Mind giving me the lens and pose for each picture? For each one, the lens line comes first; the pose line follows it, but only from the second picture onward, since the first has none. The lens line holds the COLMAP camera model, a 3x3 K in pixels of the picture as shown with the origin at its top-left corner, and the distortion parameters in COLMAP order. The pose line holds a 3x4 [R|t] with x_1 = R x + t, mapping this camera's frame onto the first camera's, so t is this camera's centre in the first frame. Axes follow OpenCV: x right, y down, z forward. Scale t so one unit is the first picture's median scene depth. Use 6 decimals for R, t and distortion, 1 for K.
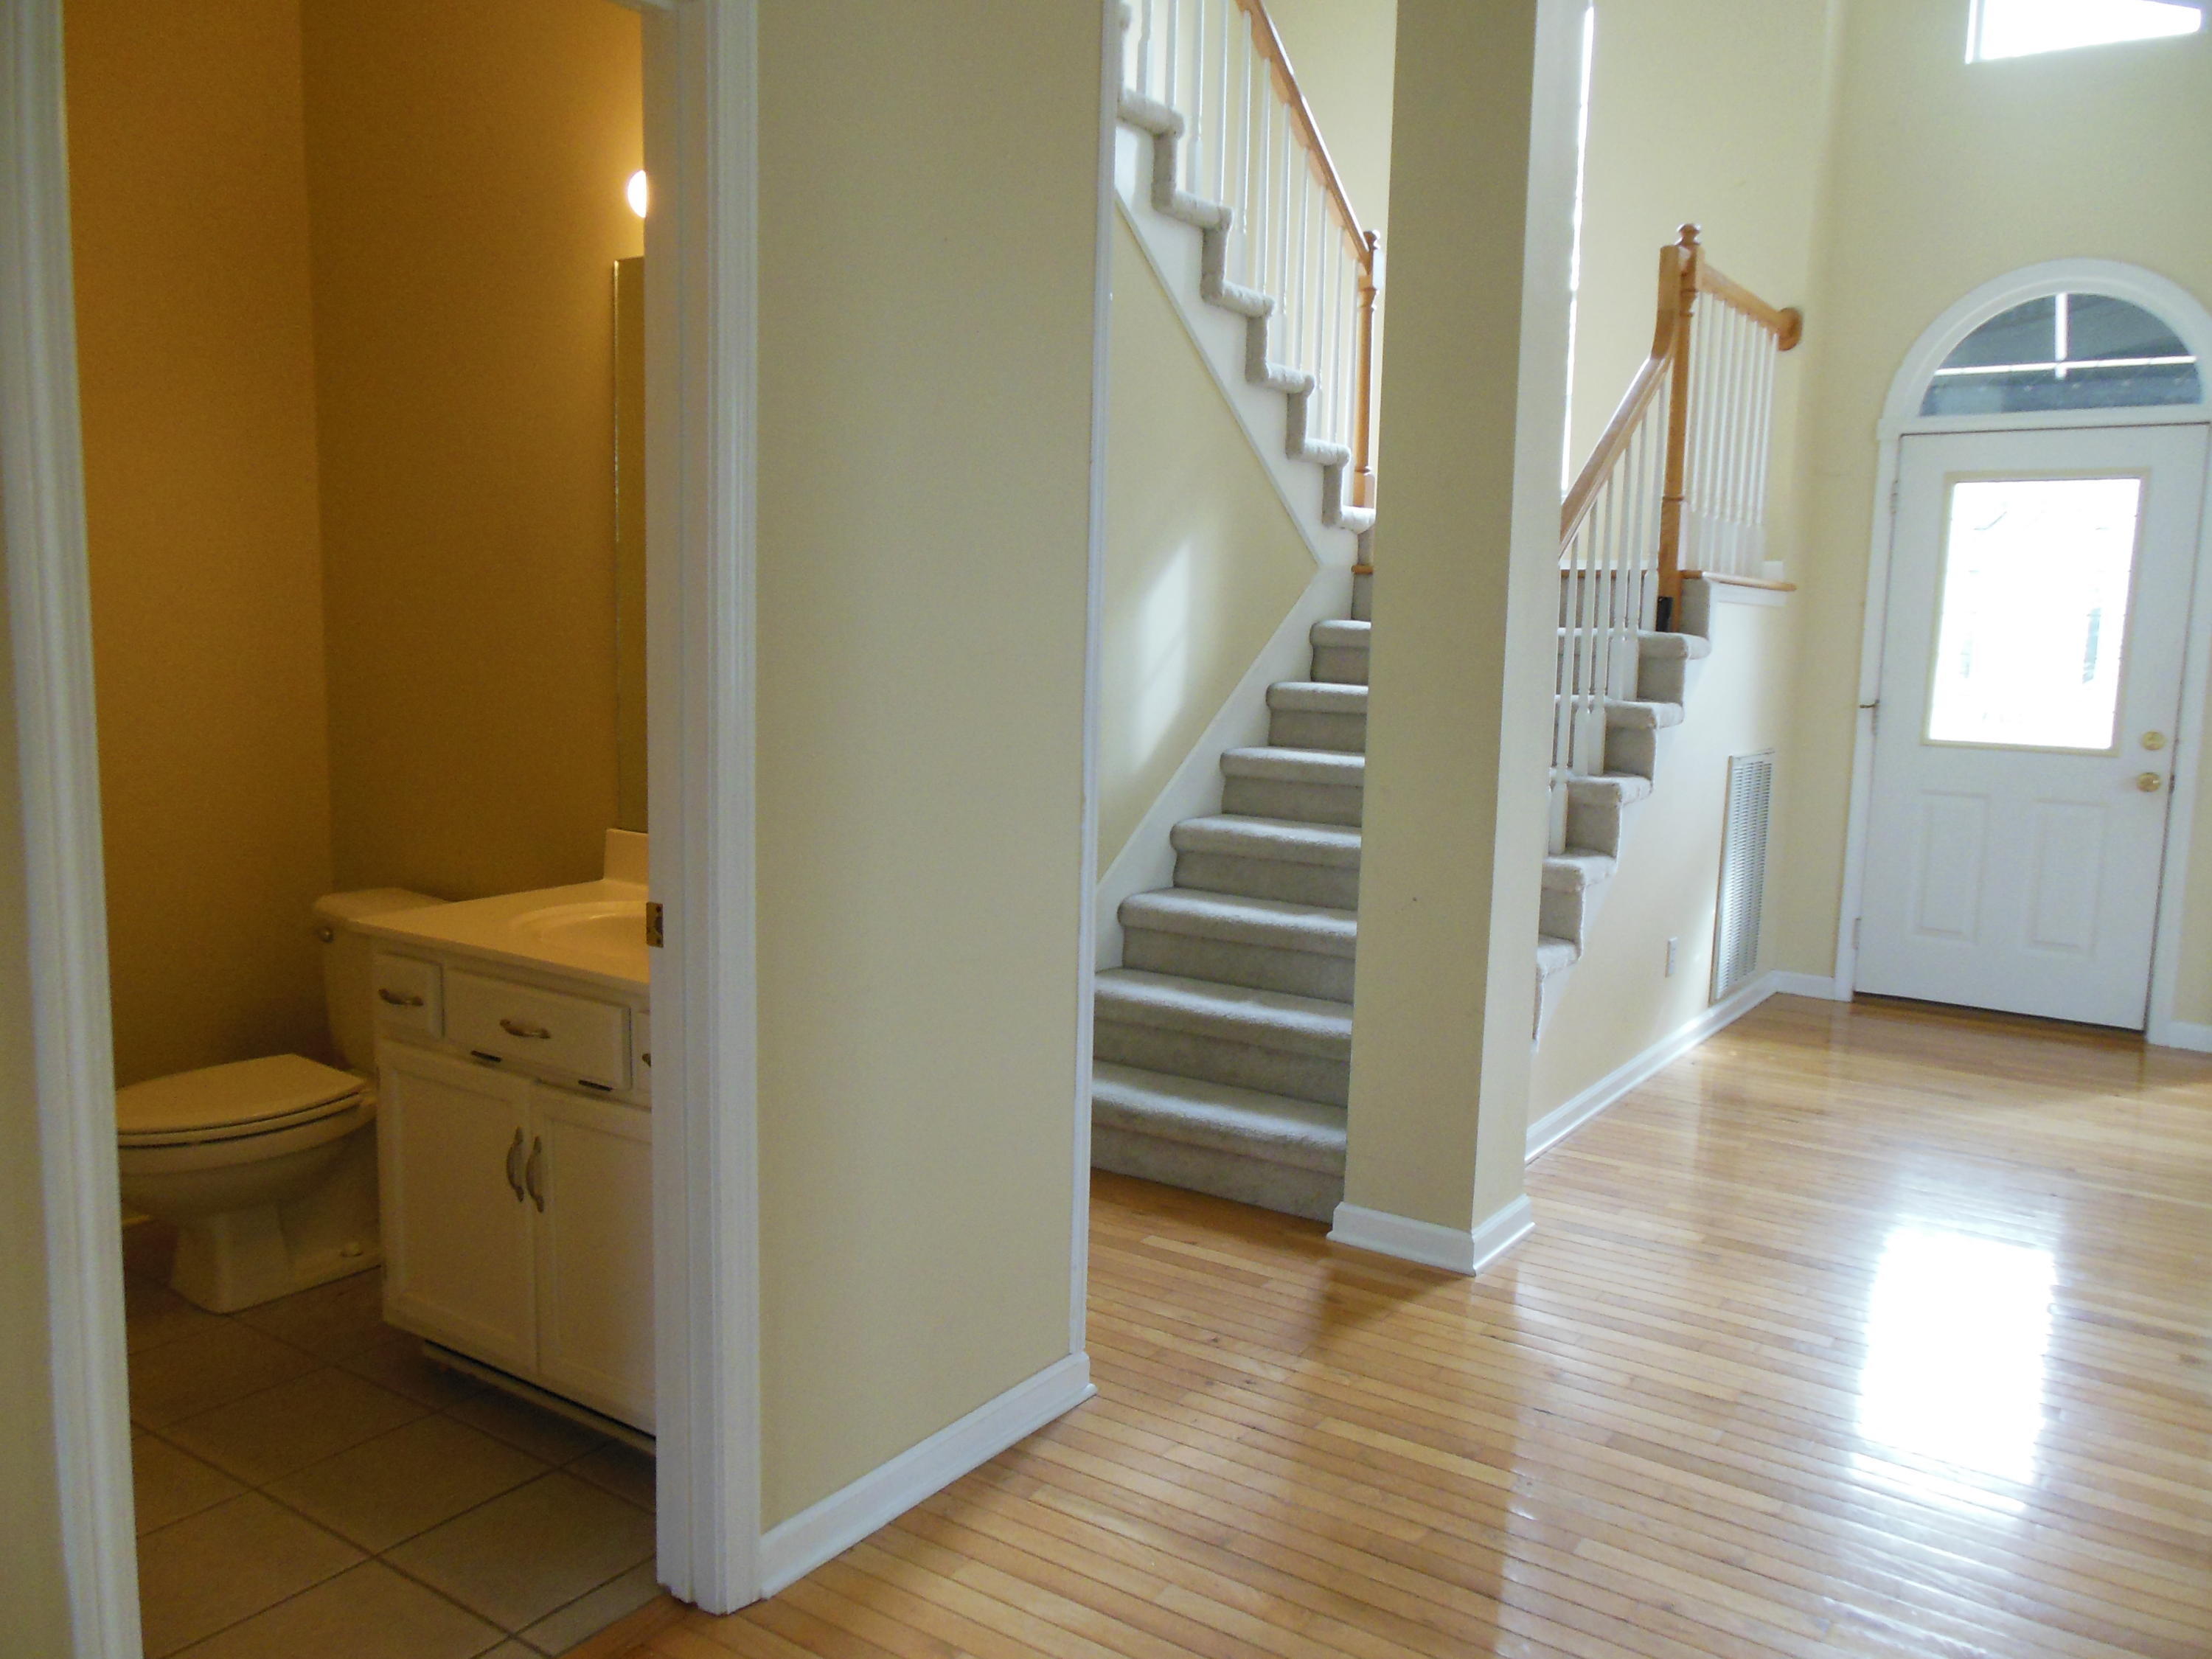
lens RADIAL K [[1695.1, 0, 1101.1], [0, 1695.1, 831.6], [0, 0, 1]] dist [-0.046947, 0.093477]
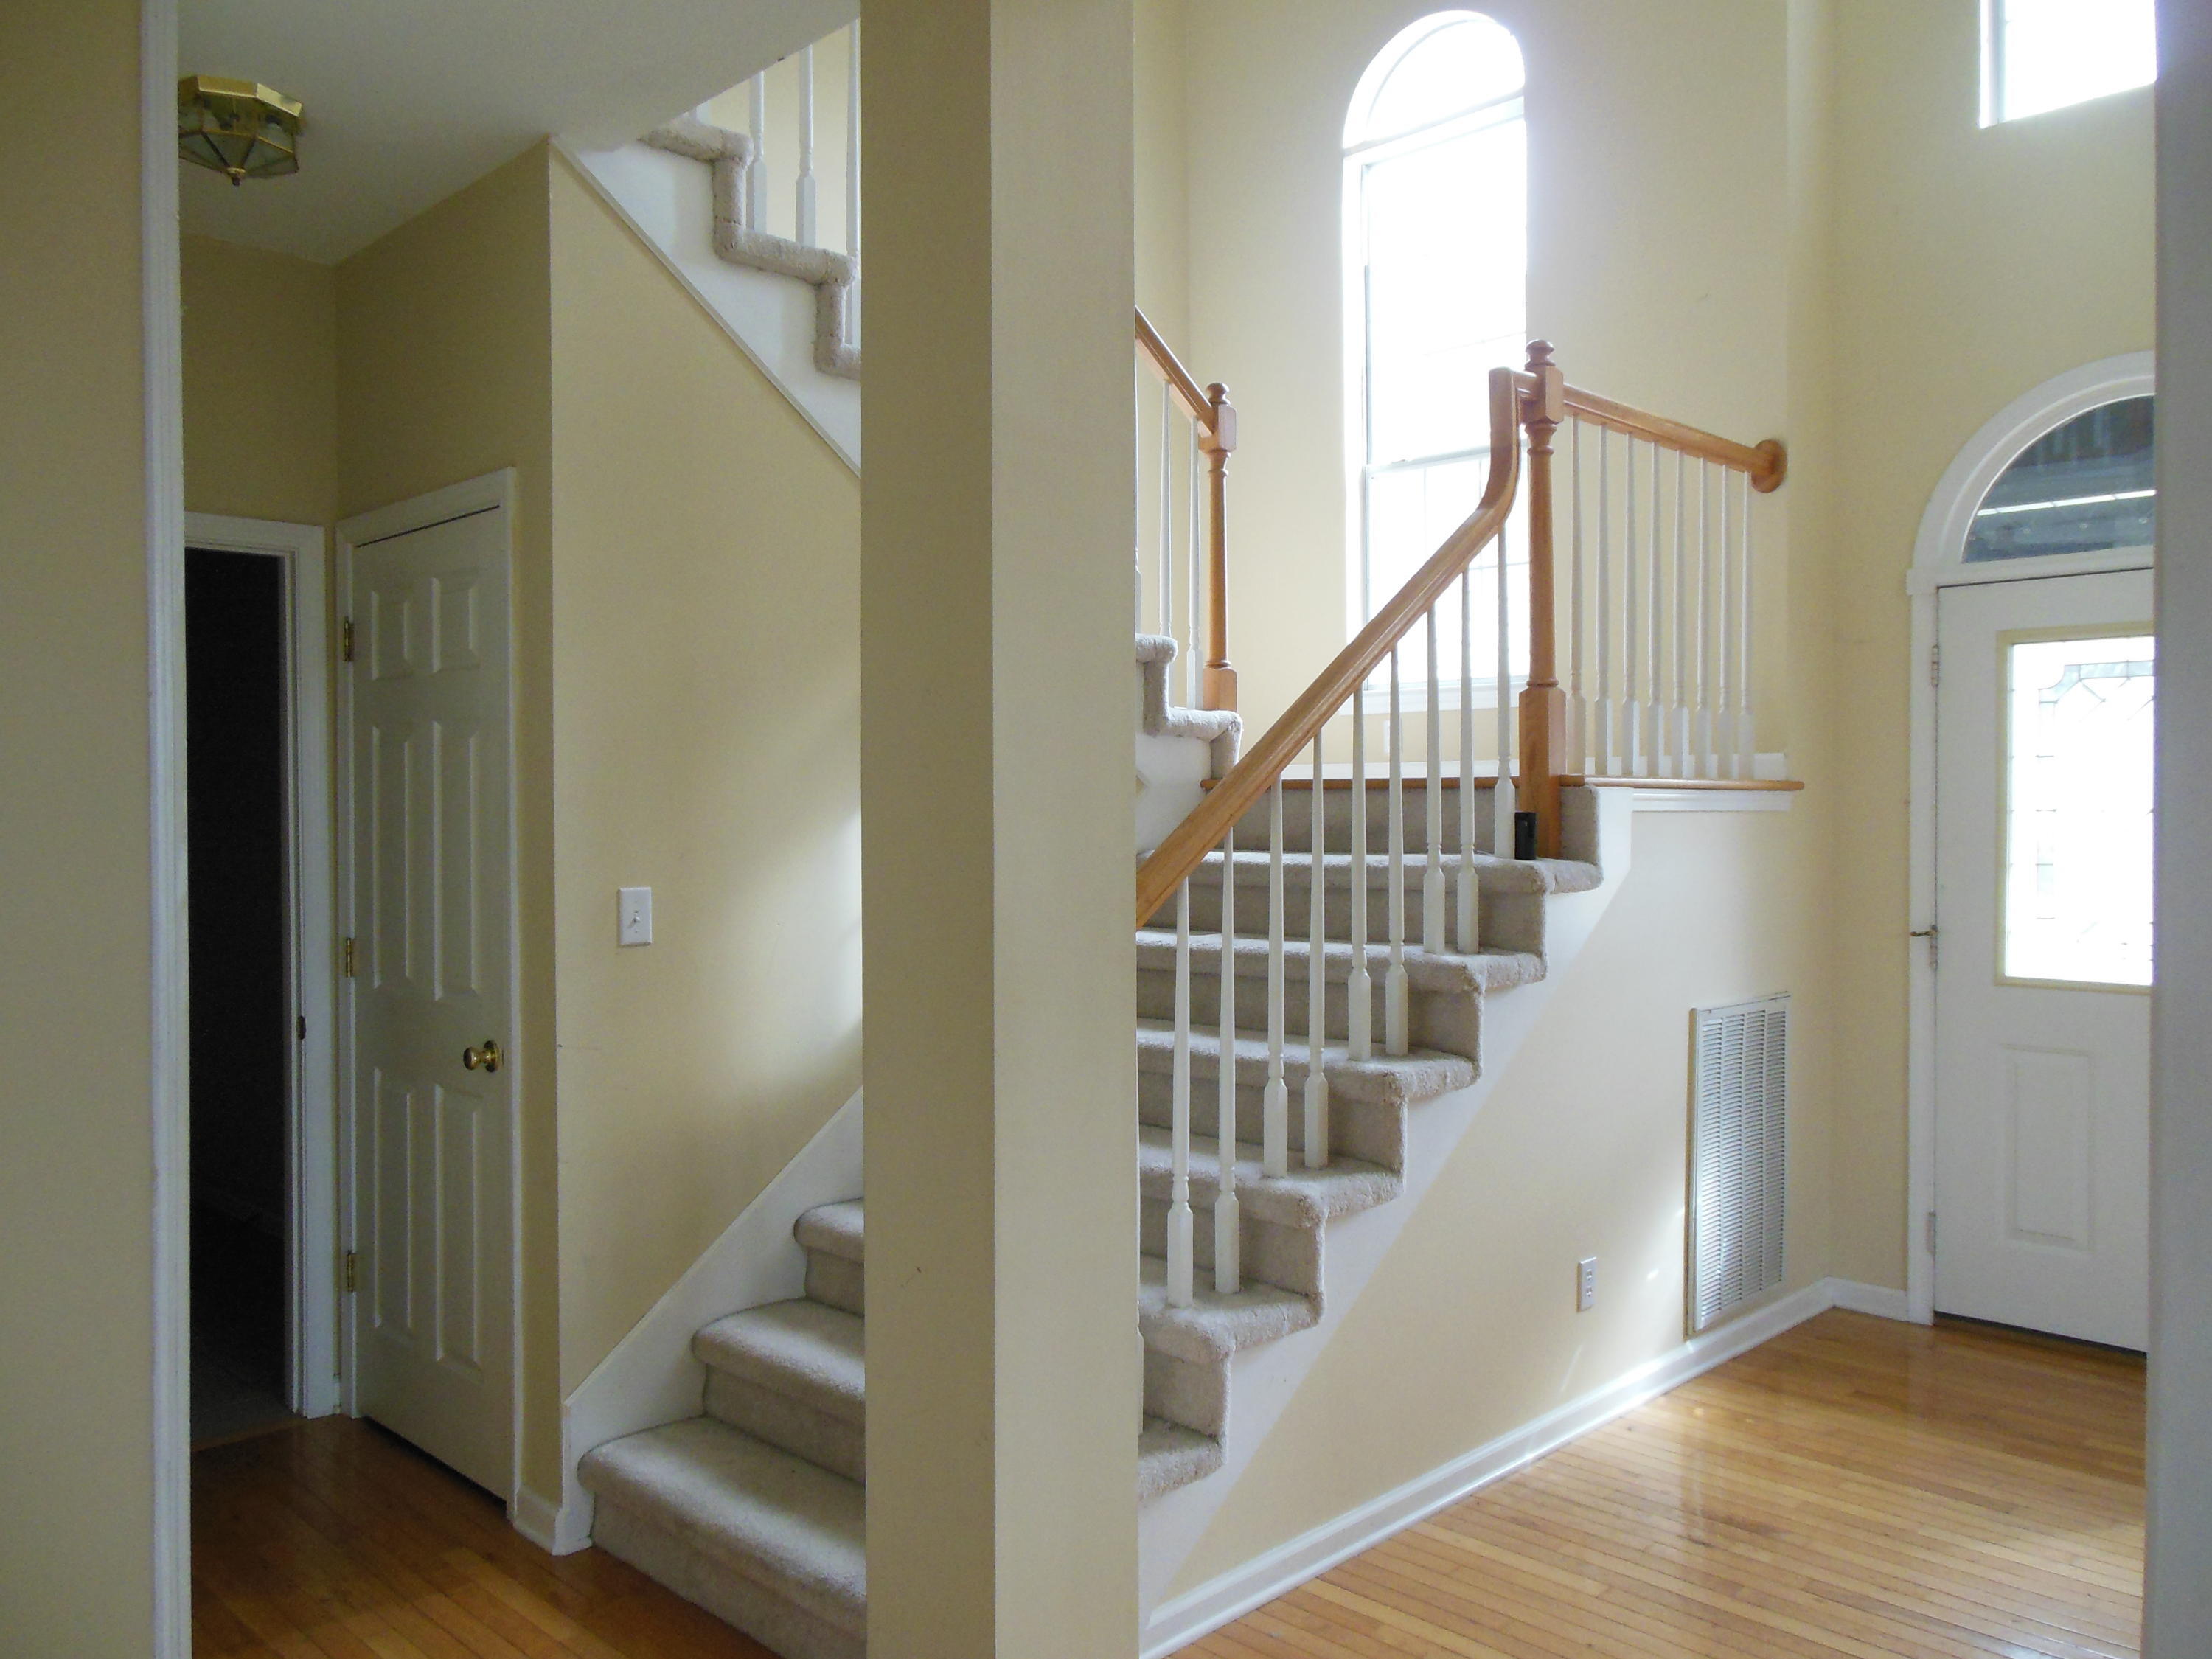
lens RADIAL K [[1695.1, 0, 1101.1], [0, 1695.1, 831.6], [0, 0, 1]] dist [-0.046947, 0.093477]
pose [[0.983029, -0.026710, -0.181494, 0.253156], [0.006060, 0.993532, -0.113393, -0.039914], [0.183349, 0.110369, 0.976833, 0.194789]]
